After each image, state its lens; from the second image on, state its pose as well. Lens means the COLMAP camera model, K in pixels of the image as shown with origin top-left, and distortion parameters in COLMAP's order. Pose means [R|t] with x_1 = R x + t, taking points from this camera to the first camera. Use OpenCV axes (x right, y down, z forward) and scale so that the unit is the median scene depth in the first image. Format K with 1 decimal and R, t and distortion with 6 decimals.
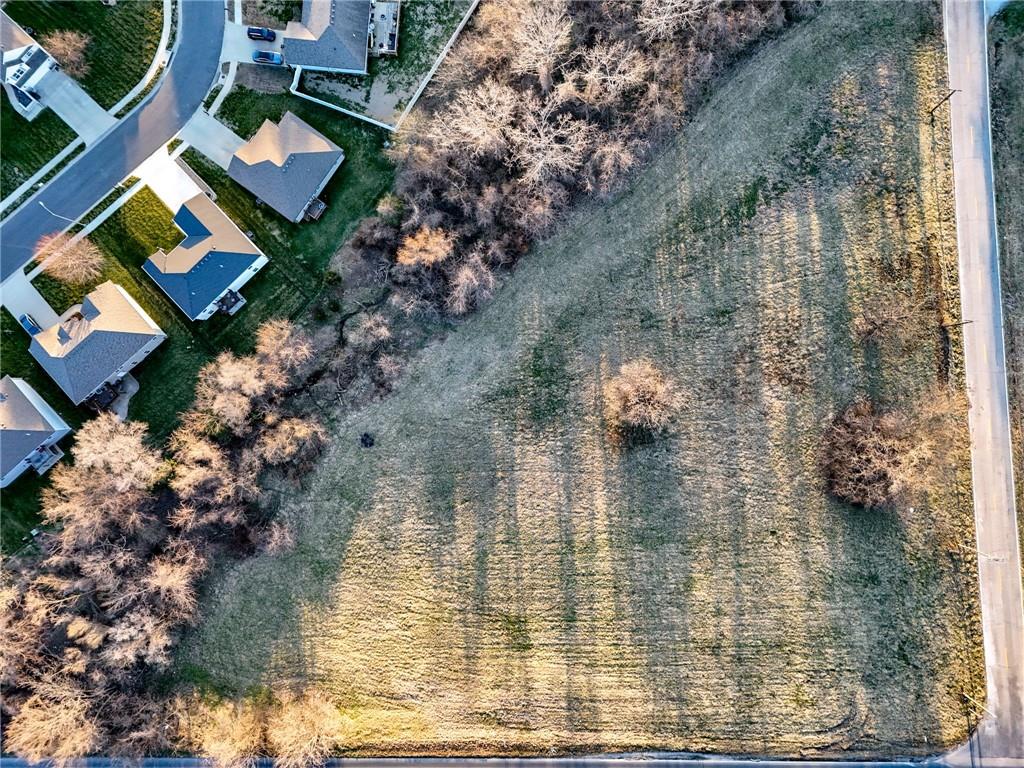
lens RADIAL K [[747.8, 0, 512.2], [0, 747.8, 381.4], [0, 0, 1]] dist [0.066479, -0.055110]
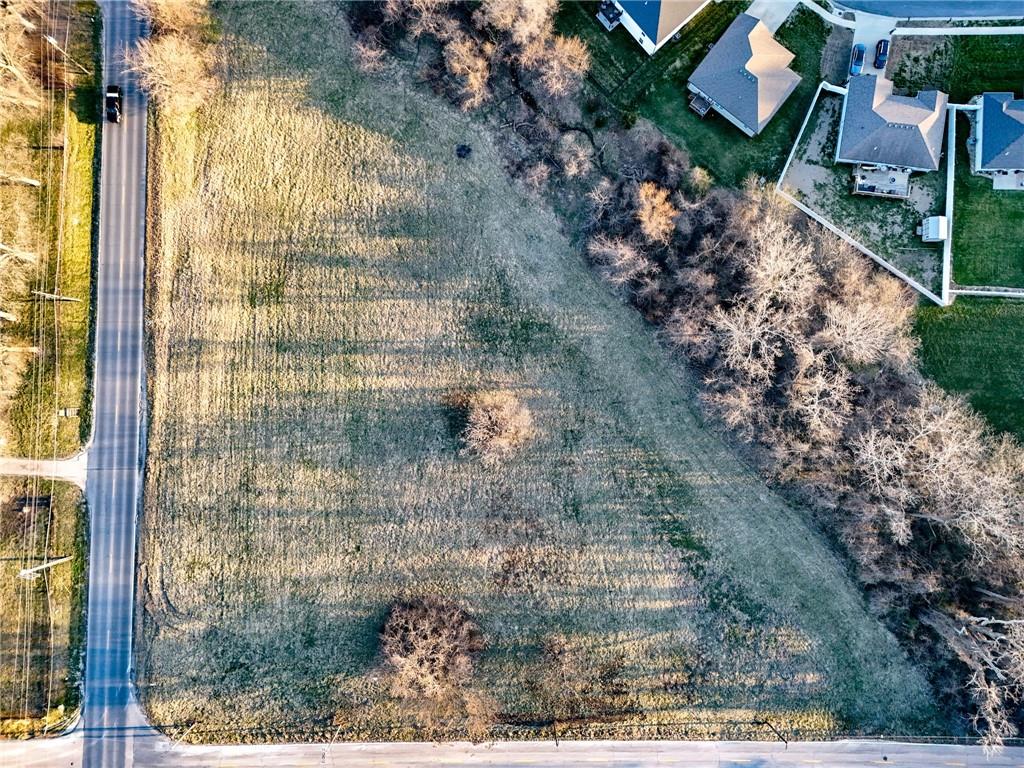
lens RADIAL K [[747.8, 0, 512.2], [0, 747.8, 381.4], [0, 0, 1]] dist [0.066479, -0.055110]
pose [[-0.039221, 0.998754, 0.030872, 0.080993], [-0.999054, -0.039775, 0.017554, -0.015553], [0.018760, -0.030155, 0.999369, -0.002387]]
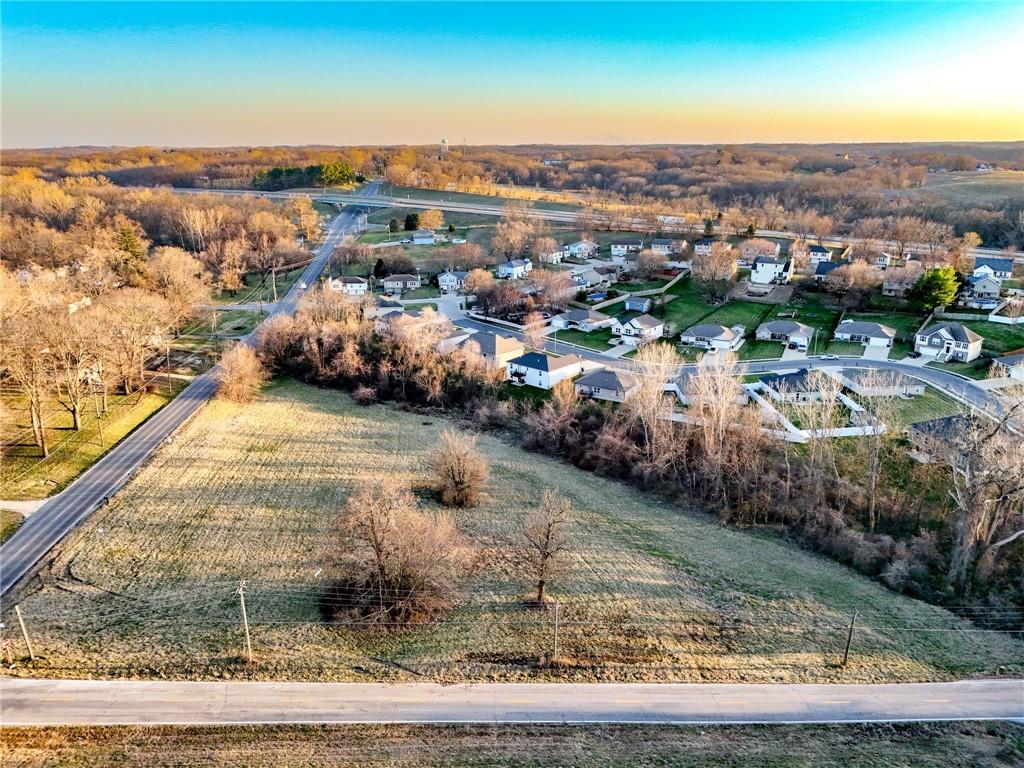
lens RADIAL K [[747.8, 0, 512.2], [0, 747.8, 381.4], [0, 0, 1]] dist [0.066479, -0.055110]
pose [[0.067798, 0.329265, -0.941801, 1.153291], [-0.997694, 0.025296, -0.062978, 0.007331], [0.003087, 0.943899, 0.330221, 0.503727]]
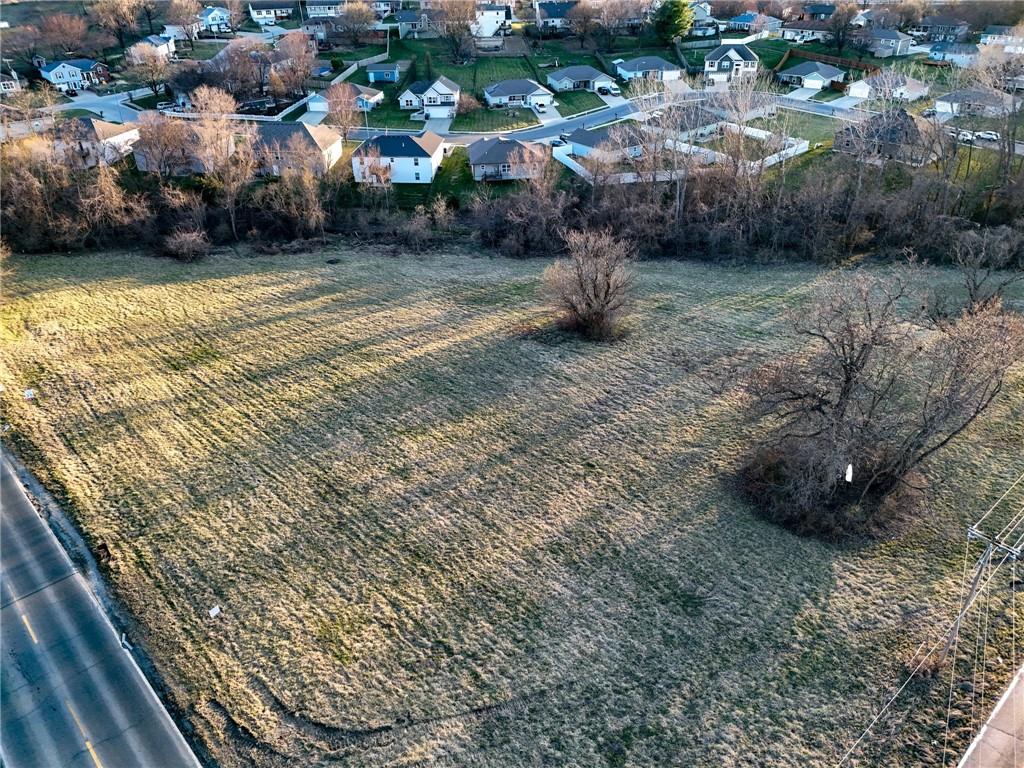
lens RADIAL K [[747.8, 0, 512.2], [0, 747.8, 381.4], [0, 0, 1]] dist [0.066479, -0.055110]
pose [[0.664076, 0.408326, -0.626317, 0.605603], [-0.747617, 0.353113, -0.562477, 0.506119], [-0.008514, 0.841772, 0.539766, 0.673595]]
